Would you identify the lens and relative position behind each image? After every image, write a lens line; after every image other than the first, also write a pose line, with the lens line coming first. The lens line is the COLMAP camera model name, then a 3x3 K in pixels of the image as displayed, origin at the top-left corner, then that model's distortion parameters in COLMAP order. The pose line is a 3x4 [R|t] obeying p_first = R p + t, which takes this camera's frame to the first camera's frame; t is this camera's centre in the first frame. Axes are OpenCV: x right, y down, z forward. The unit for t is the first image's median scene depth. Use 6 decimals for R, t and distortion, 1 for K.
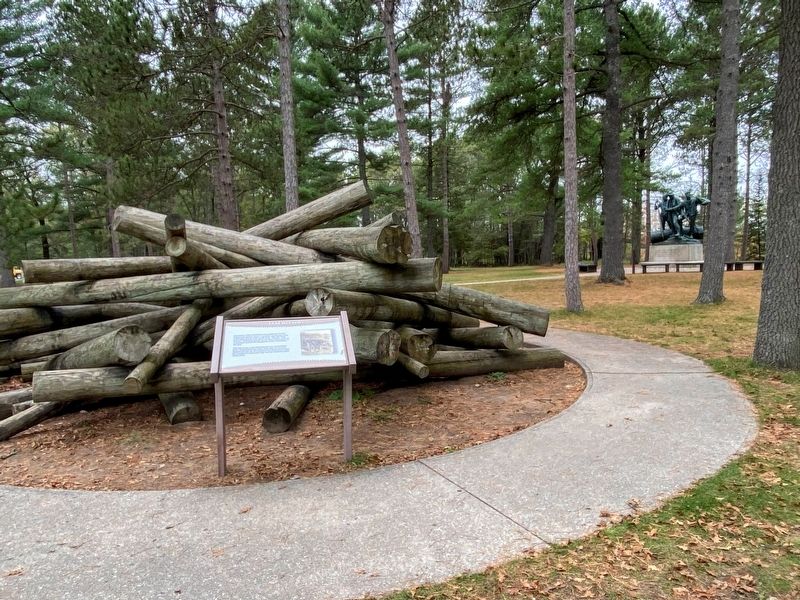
lens RADIAL K [[553.7, 0, 396.1], [0, 553.7, 303.5], [0, 0, 1]] dist [0.077112, -0.117680]
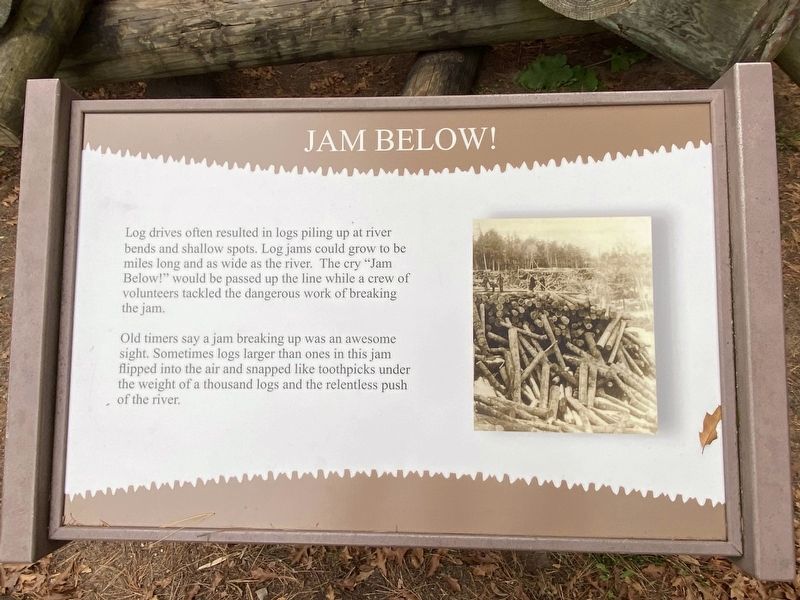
lens RADIAL K [[553.7, 0, 396.1], [0, 553.7, 303.5], [0, 0, 1]] dist [0.077112, -0.117680]
pose [[0.970188, 0.190769, -0.149471, -0.102335], [-0.002076, 0.623270, 0.782004, -0.044131], [0.242343, -0.758381, 0.605086, 0.532643]]
